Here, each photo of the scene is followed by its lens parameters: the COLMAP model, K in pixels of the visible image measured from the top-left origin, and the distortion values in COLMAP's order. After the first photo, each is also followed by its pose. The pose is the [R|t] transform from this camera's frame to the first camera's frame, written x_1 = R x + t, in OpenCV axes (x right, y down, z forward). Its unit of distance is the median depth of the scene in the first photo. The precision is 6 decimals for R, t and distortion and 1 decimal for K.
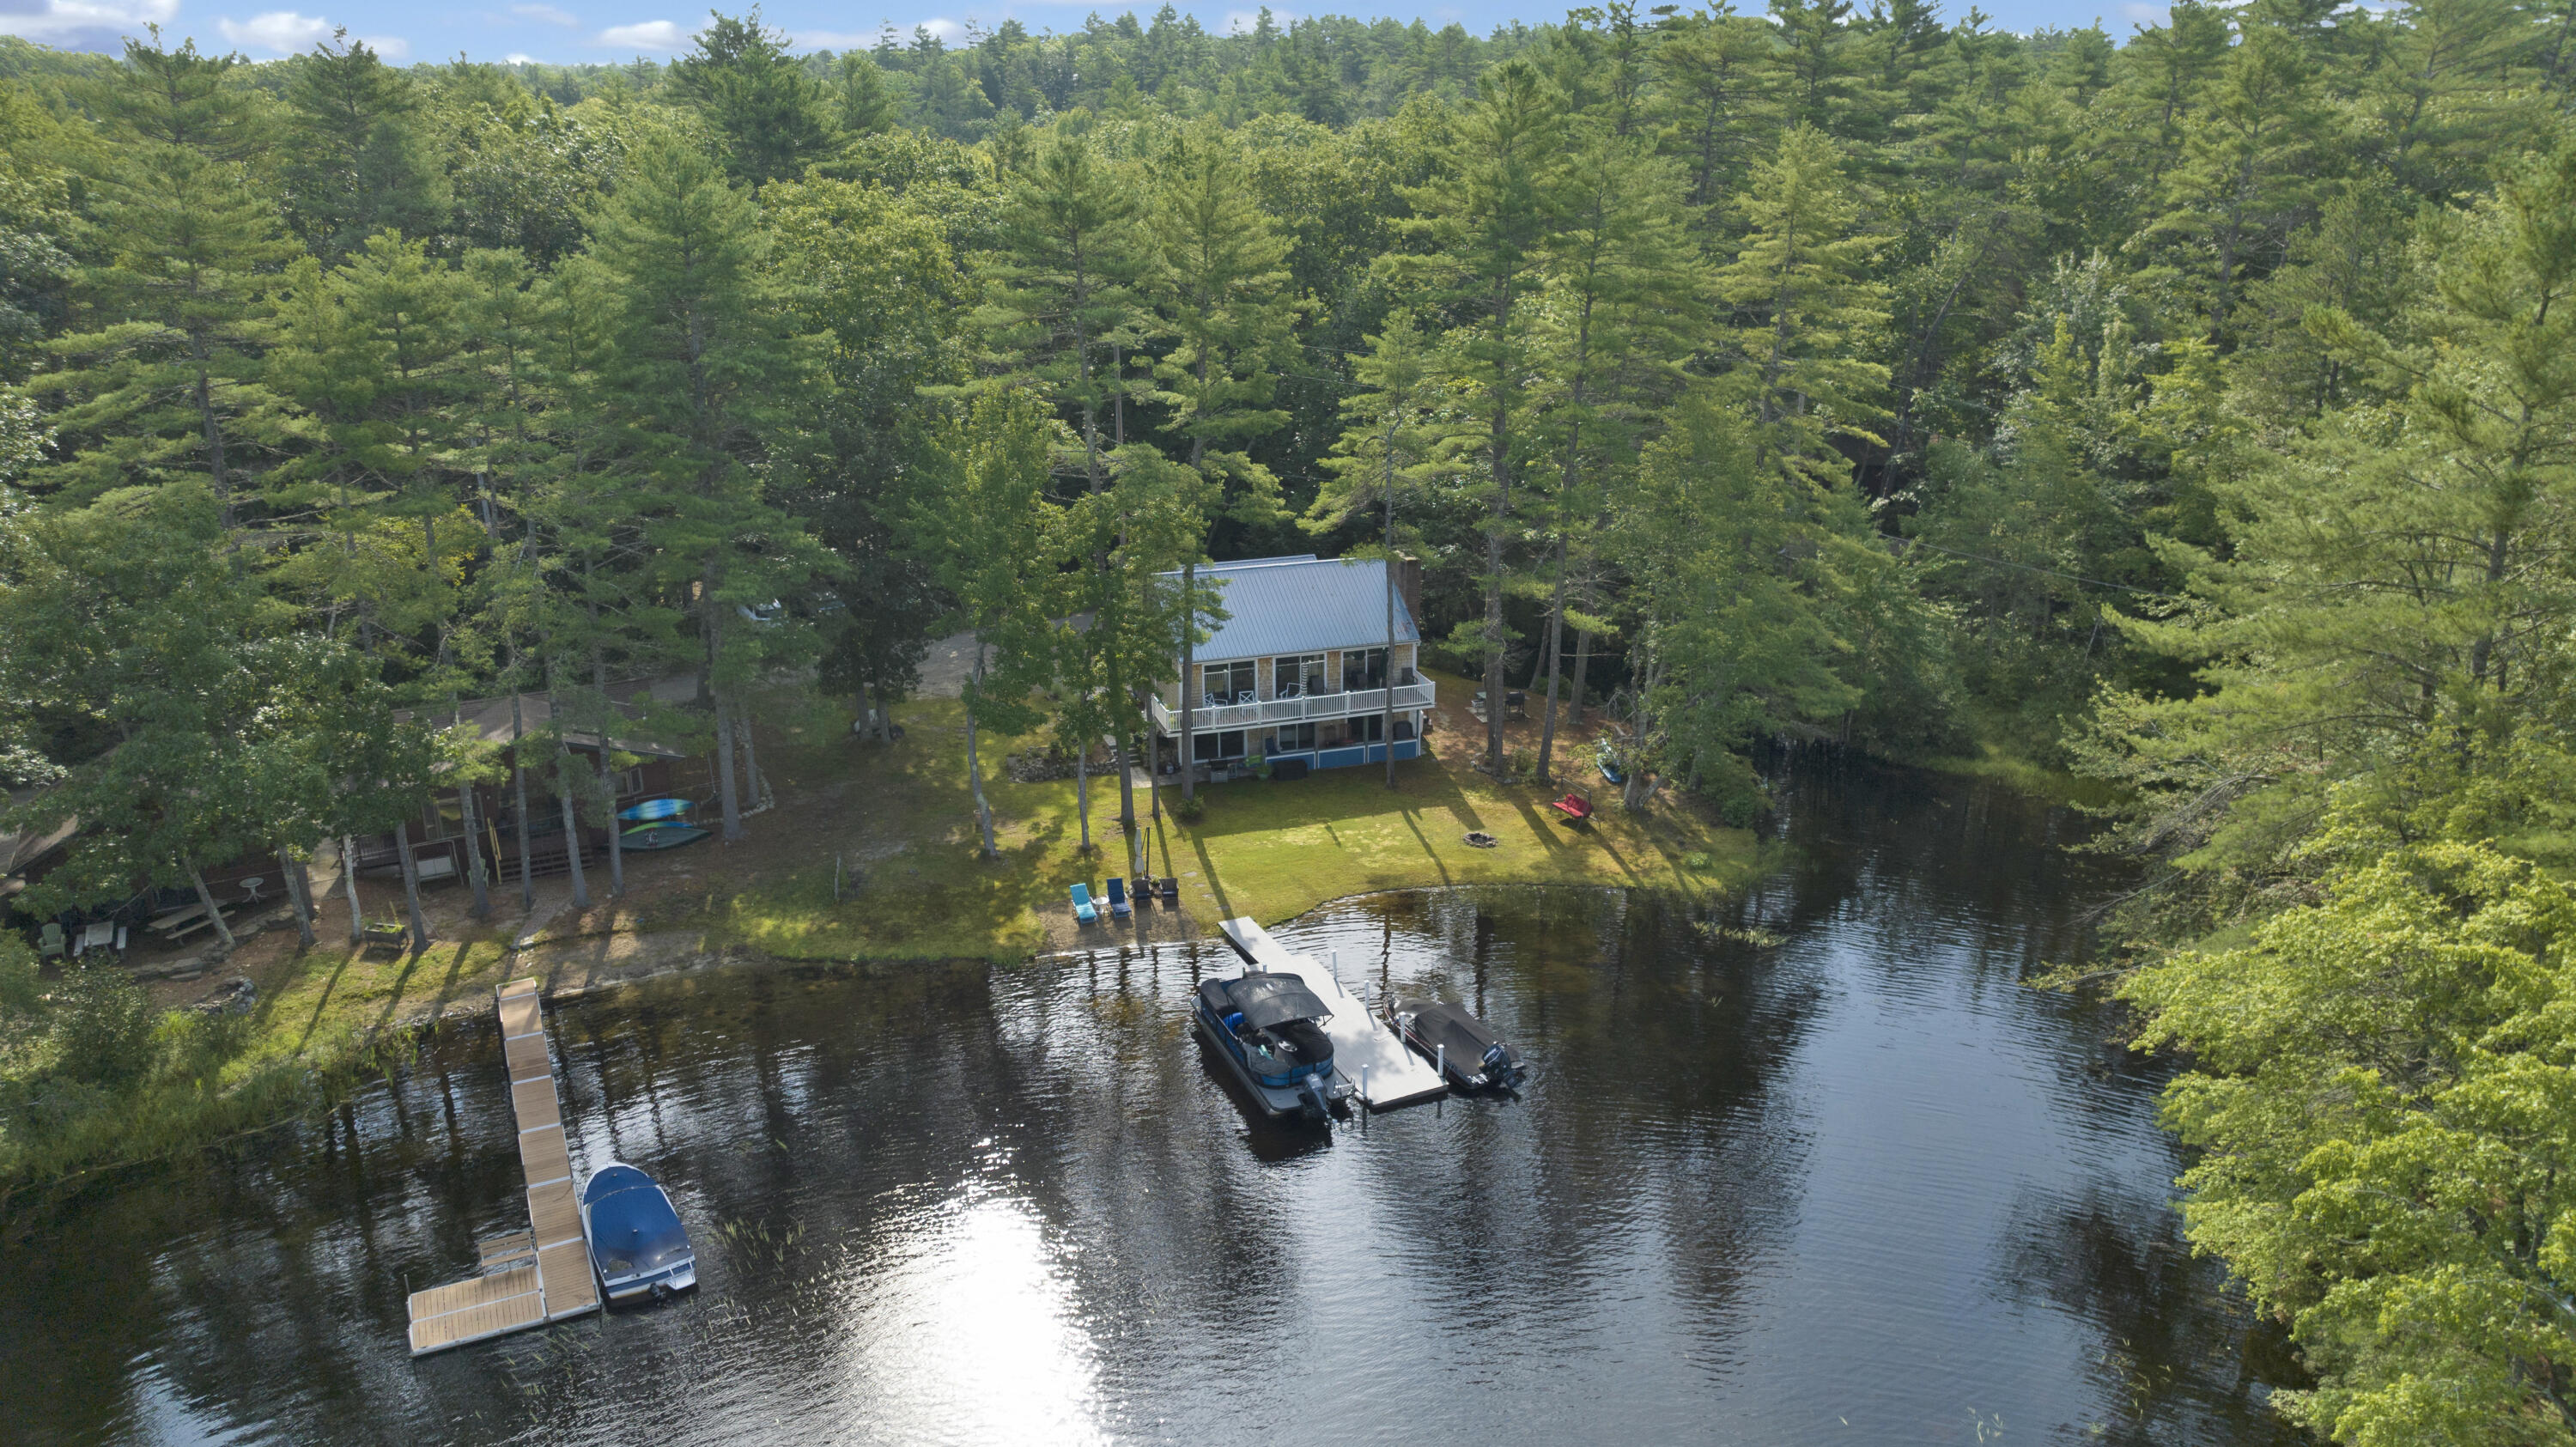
lens RADIAL K [[1820.1, 0, 1286.5], [0, 1820.1, 722.2], [0, 0, 1]] dist [-0.019059, 0.004907]
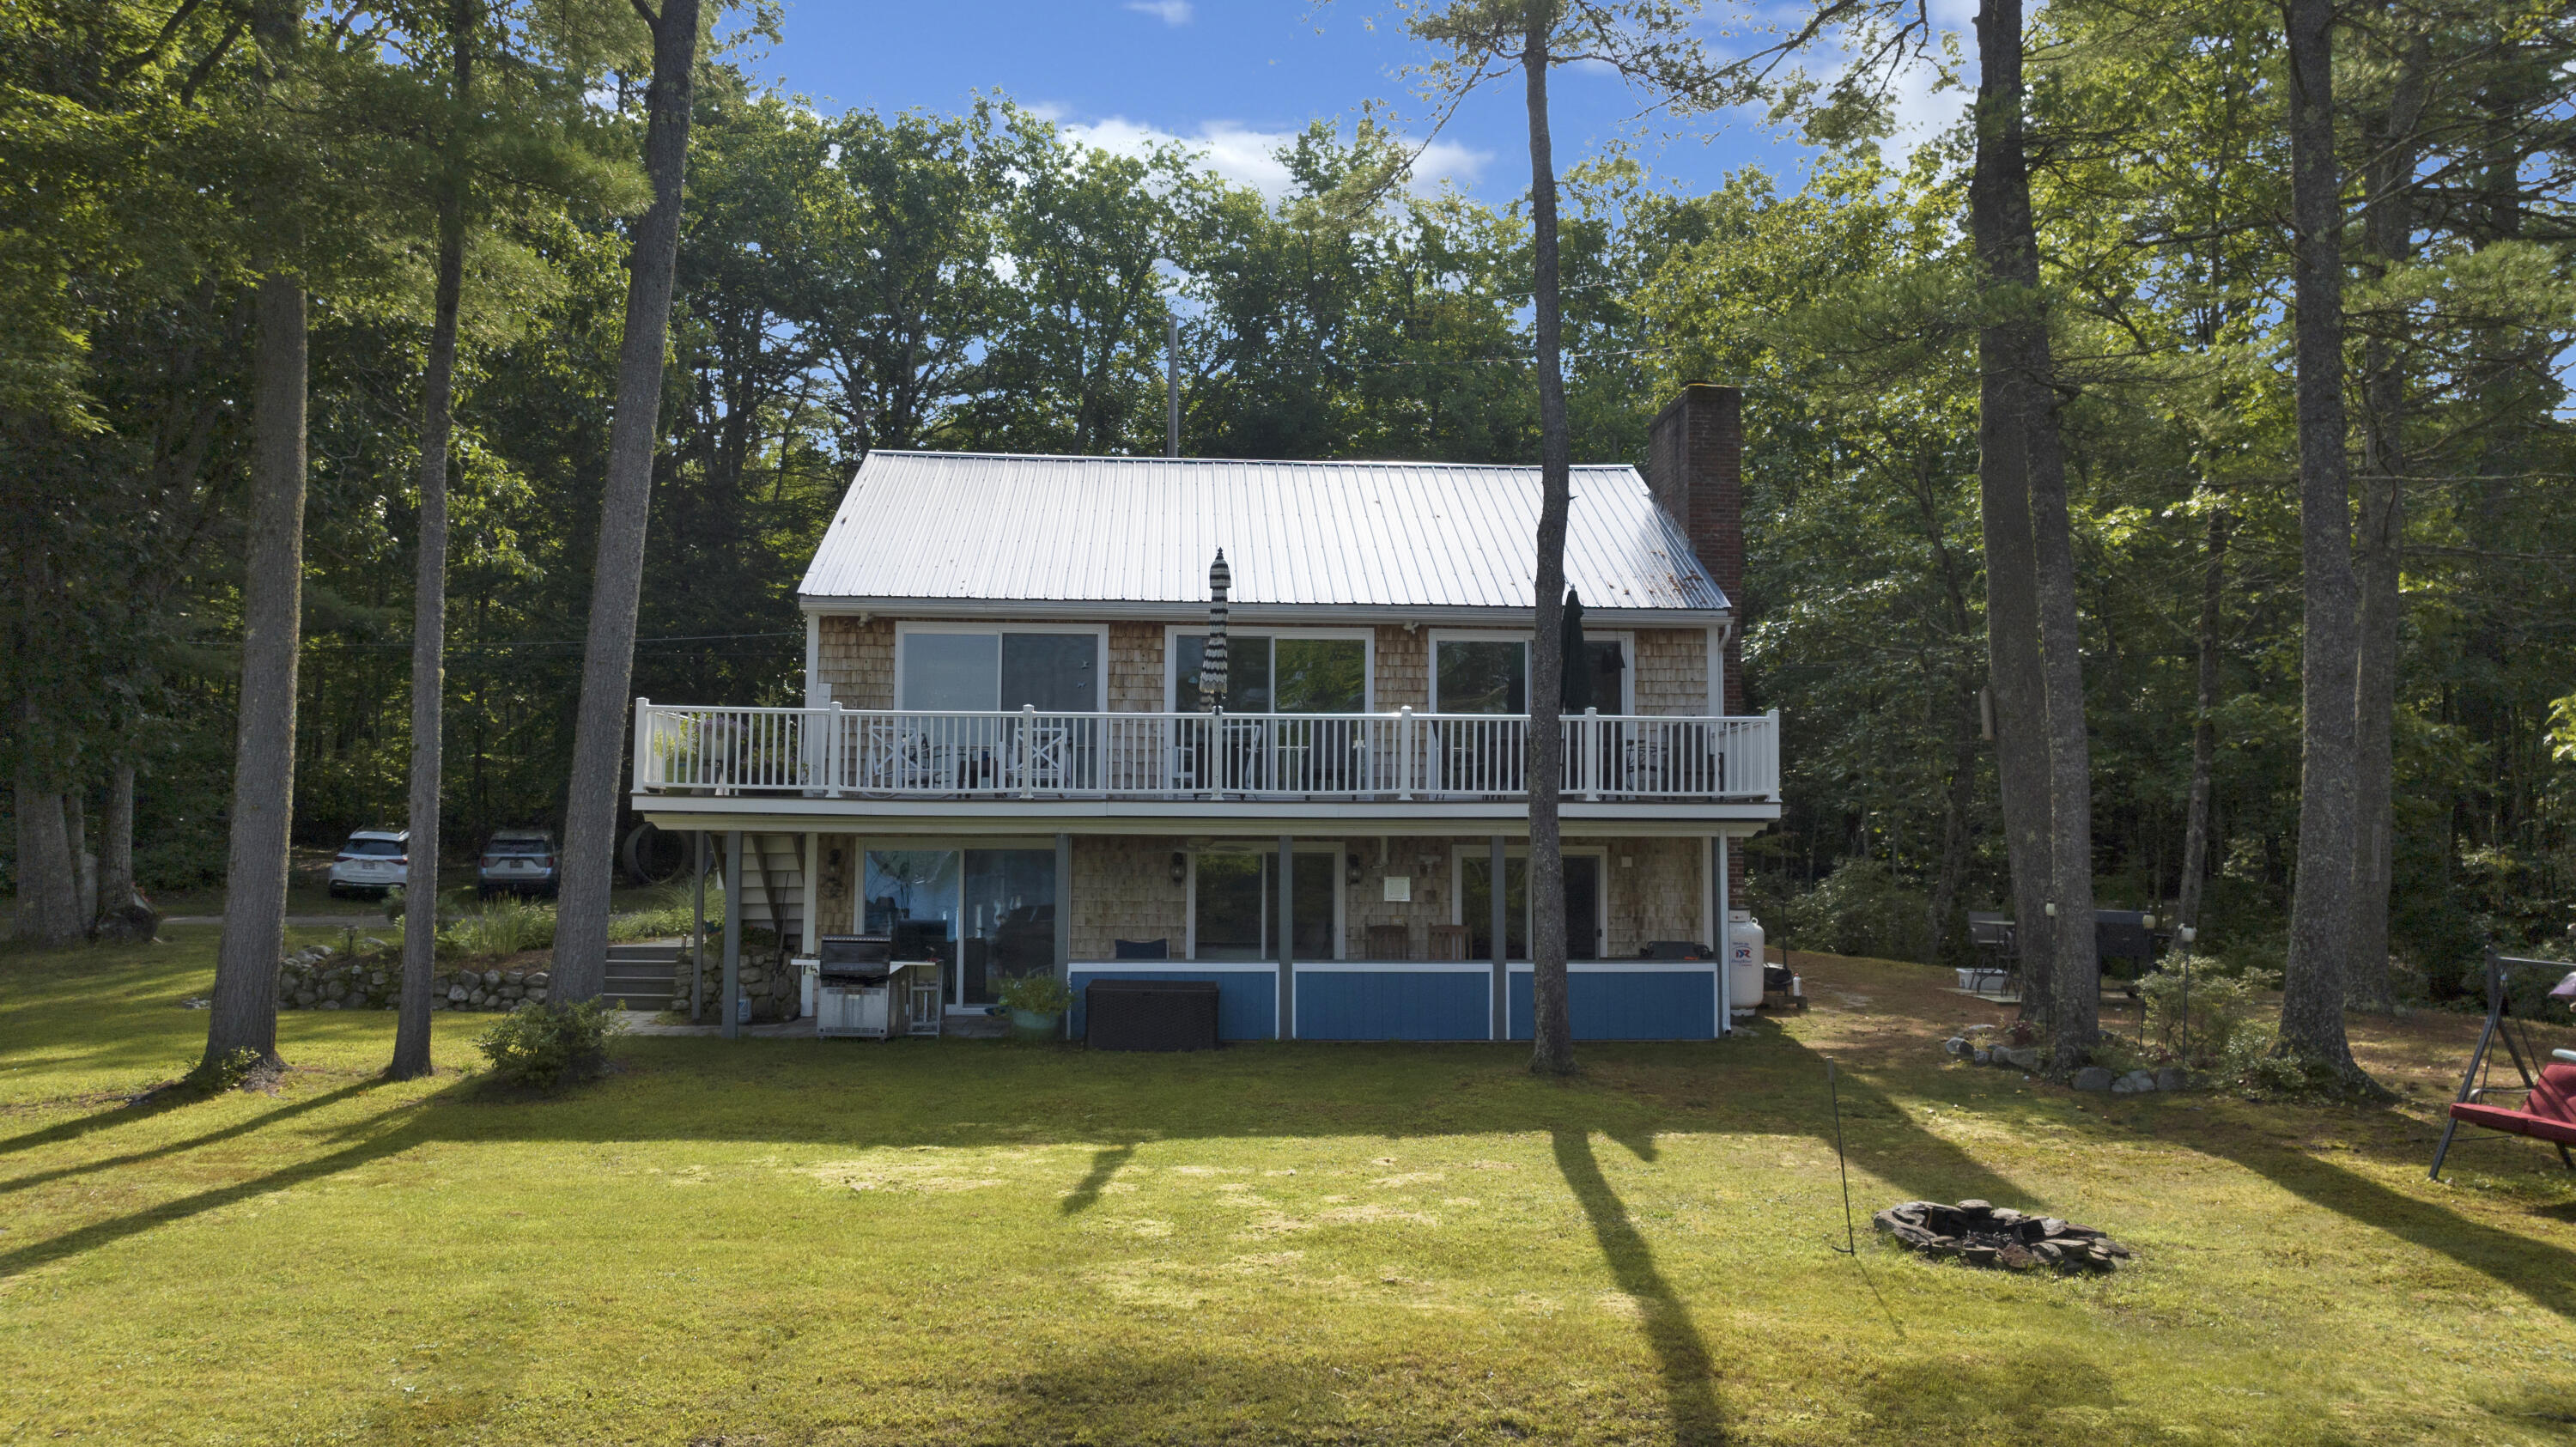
lens RADIAL K [[1820.1, 0, 1286.5], [0, 1820.1, 722.2], [0, 0, 1]] dist [-0.019059, 0.004907]
pose [[0.964259, -0.013488, -0.264619, 0.092164], [-0.090777, 0.921445, -0.377754, 0.088834], [0.248927, 0.388274, 0.887287, 0.854782]]
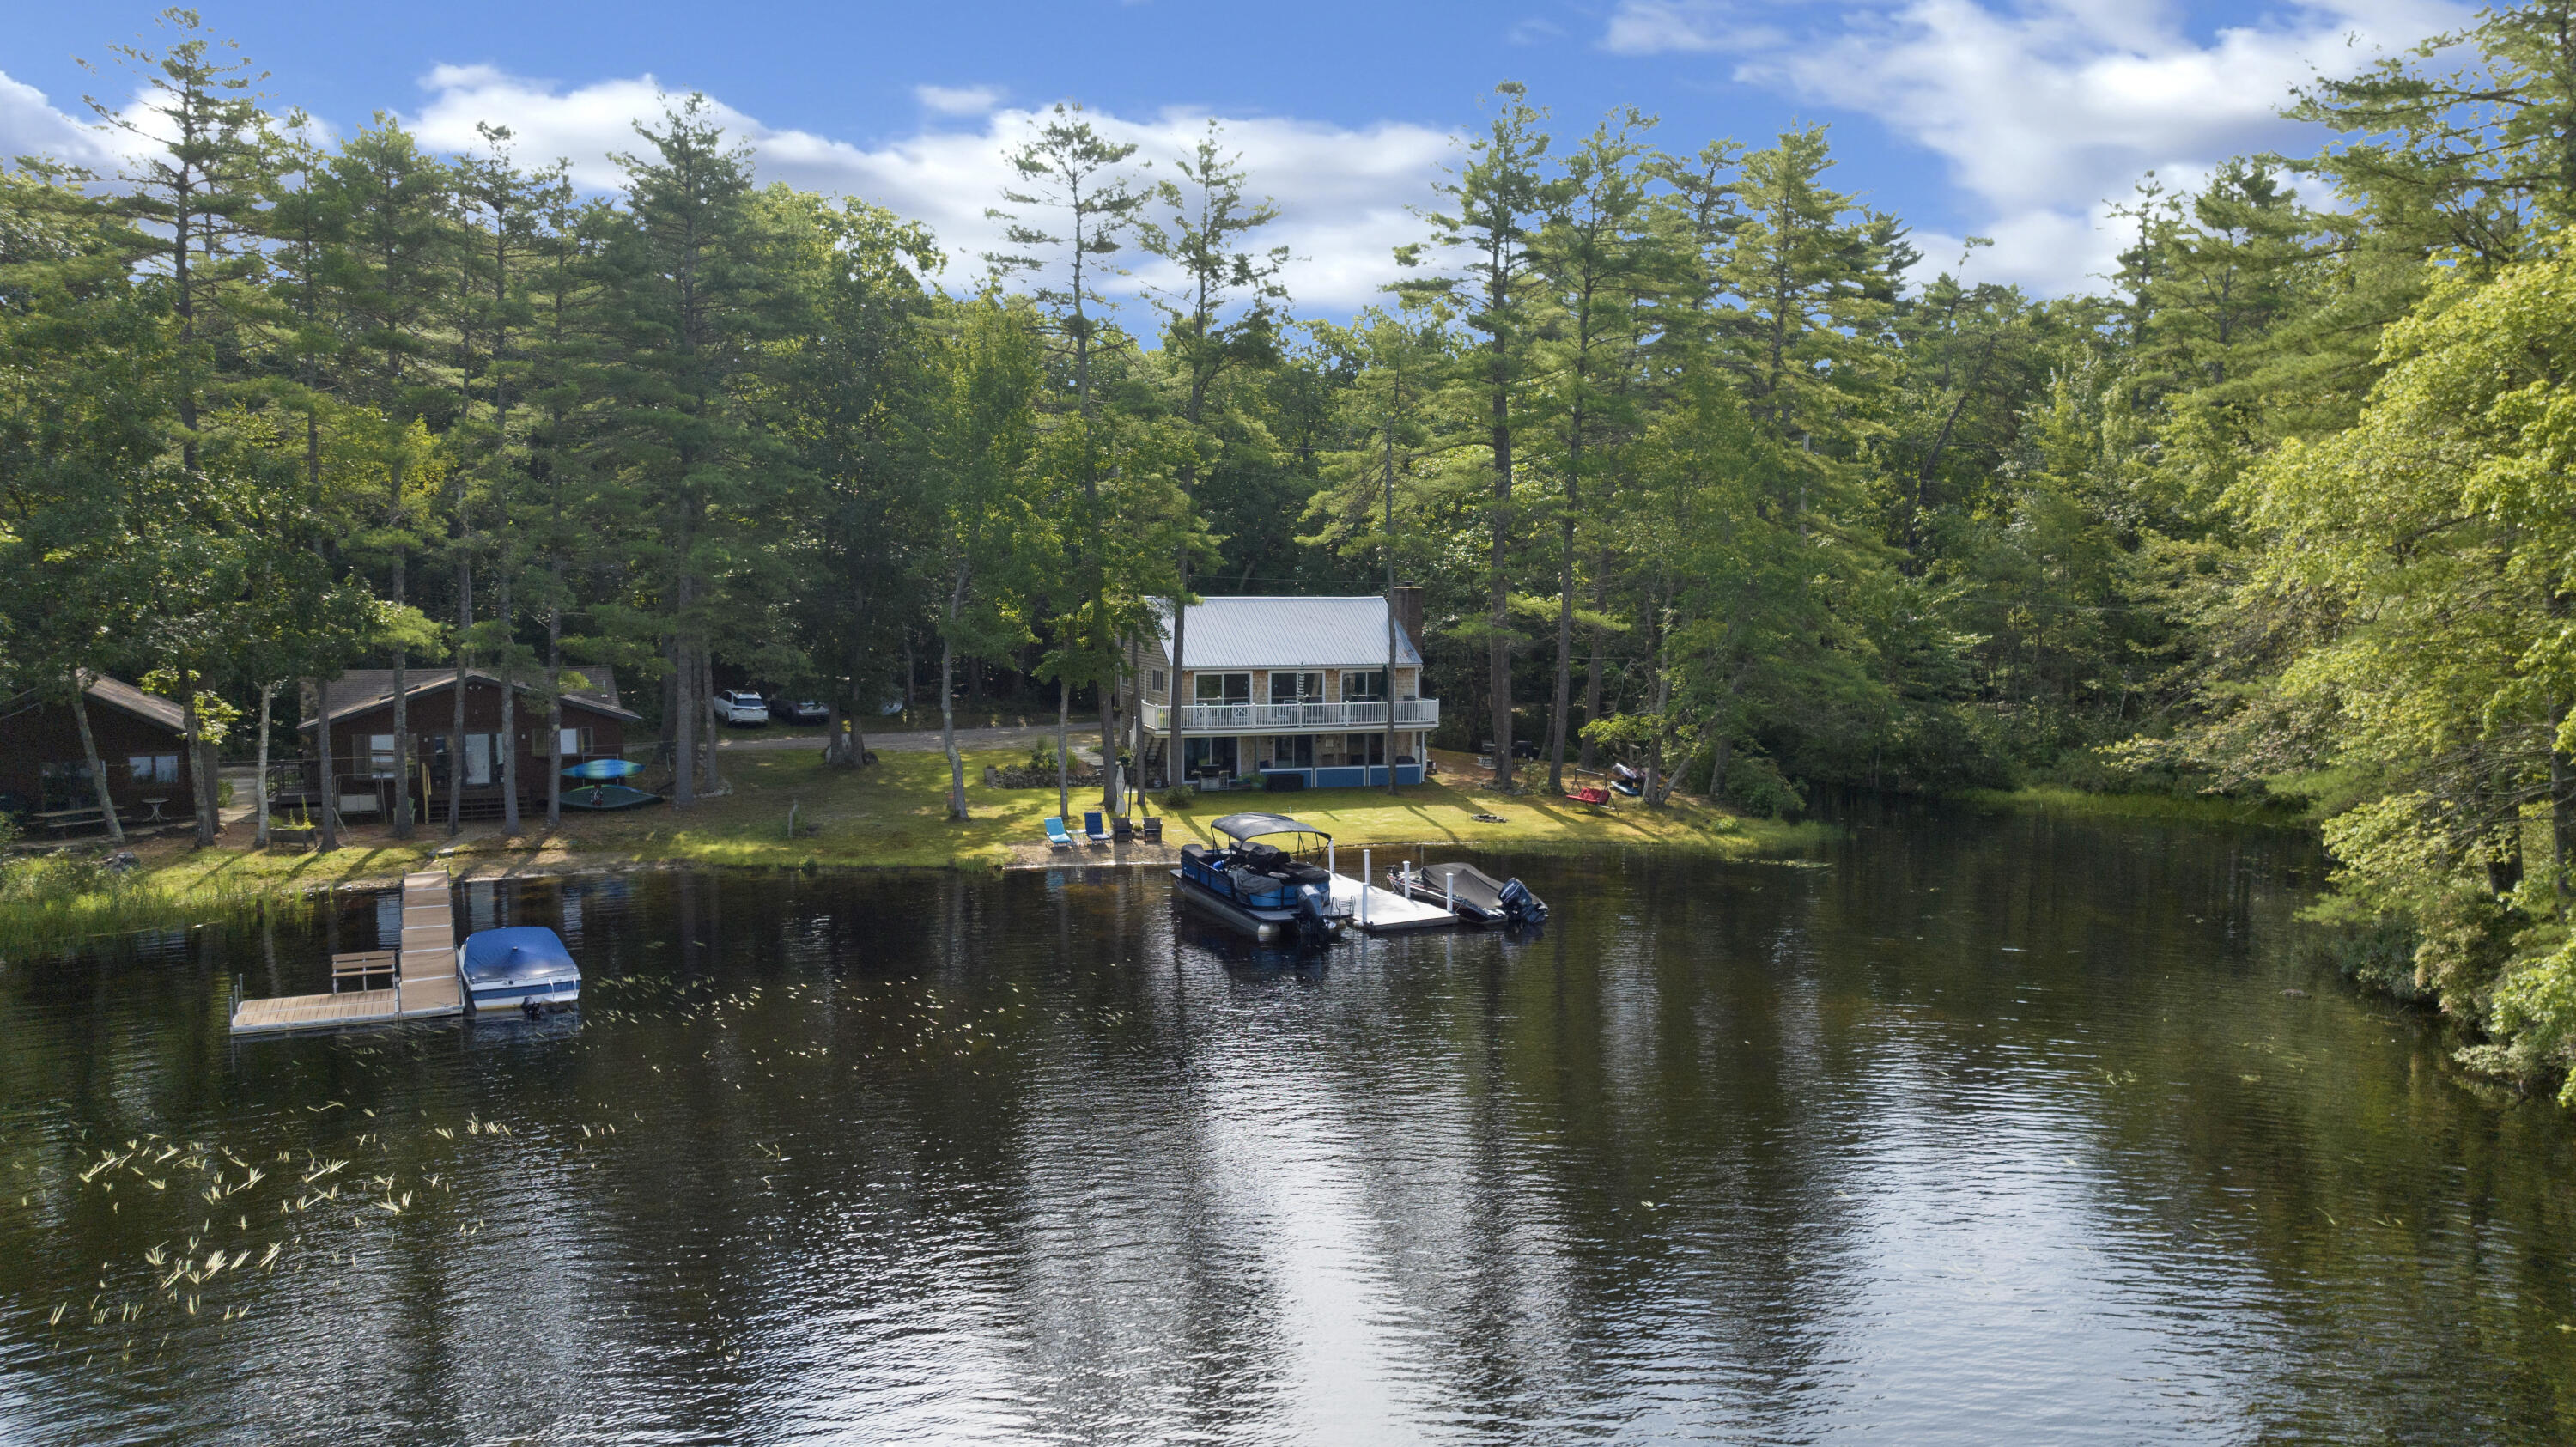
lens RADIAL K [[1820.1, 0, 1286.5], [0, 1820.1, 722.2], [0, 0, 1]] dist [-0.019059, 0.004907]
pose [[0.999984, 0.005155, -0.002344, 0.004802], [-0.005569, 0.970231, -0.242119, 0.246764], [0.001026, 0.242128, 0.970244, 0.090017]]
